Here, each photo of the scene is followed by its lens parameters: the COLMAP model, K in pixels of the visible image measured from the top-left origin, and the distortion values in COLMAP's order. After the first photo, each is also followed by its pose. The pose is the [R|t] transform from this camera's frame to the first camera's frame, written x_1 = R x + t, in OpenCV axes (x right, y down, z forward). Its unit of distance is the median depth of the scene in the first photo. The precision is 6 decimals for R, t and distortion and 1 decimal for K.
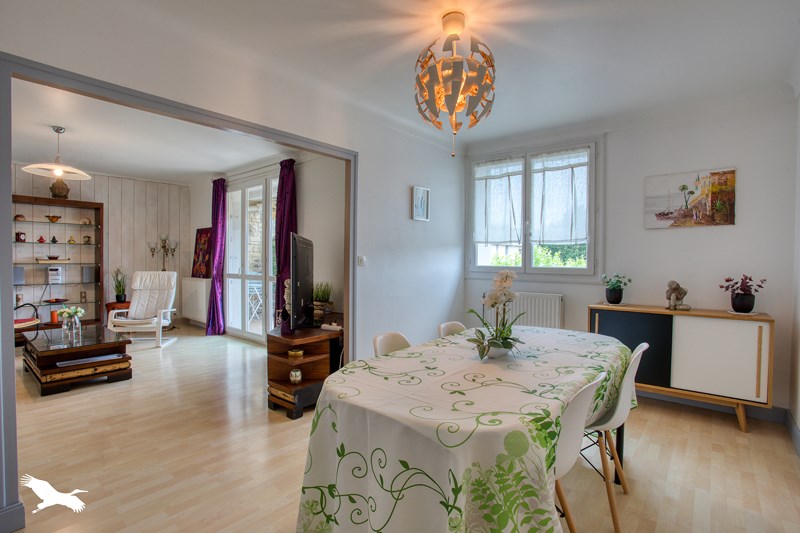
lens RADIAL K [[388.6, 0, 398.8], [0, 388.6, 268.2], [0, 0, 1]] dist [-0.090045, 0.040269]
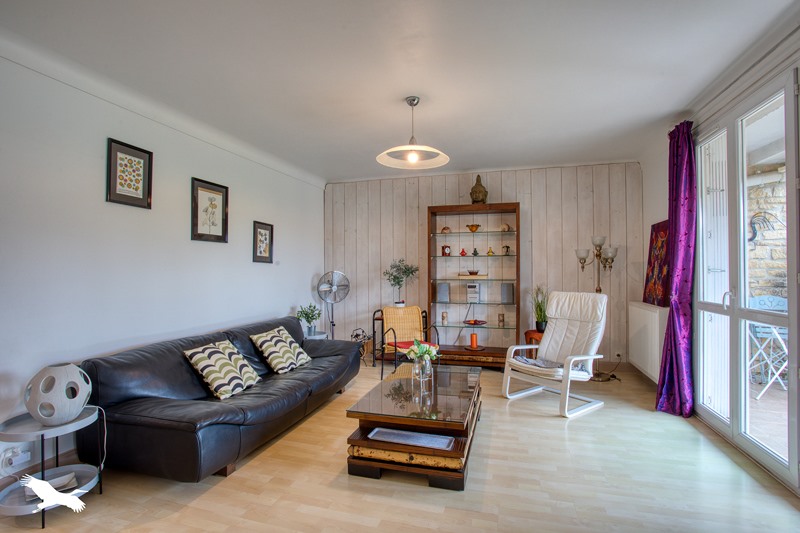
lens RADIAL K [[388.6, 0, 398.8], [0, 388.6, 268.2], [0, 0, 1]] dist [-0.090045, 0.040269]
pose [[0.391972, -0.017196, -0.919816, -0.149863], [-0.015937, 0.999548, -0.025478, -0.011655], [0.919839, 0.024645, 0.391521, 0.440104]]
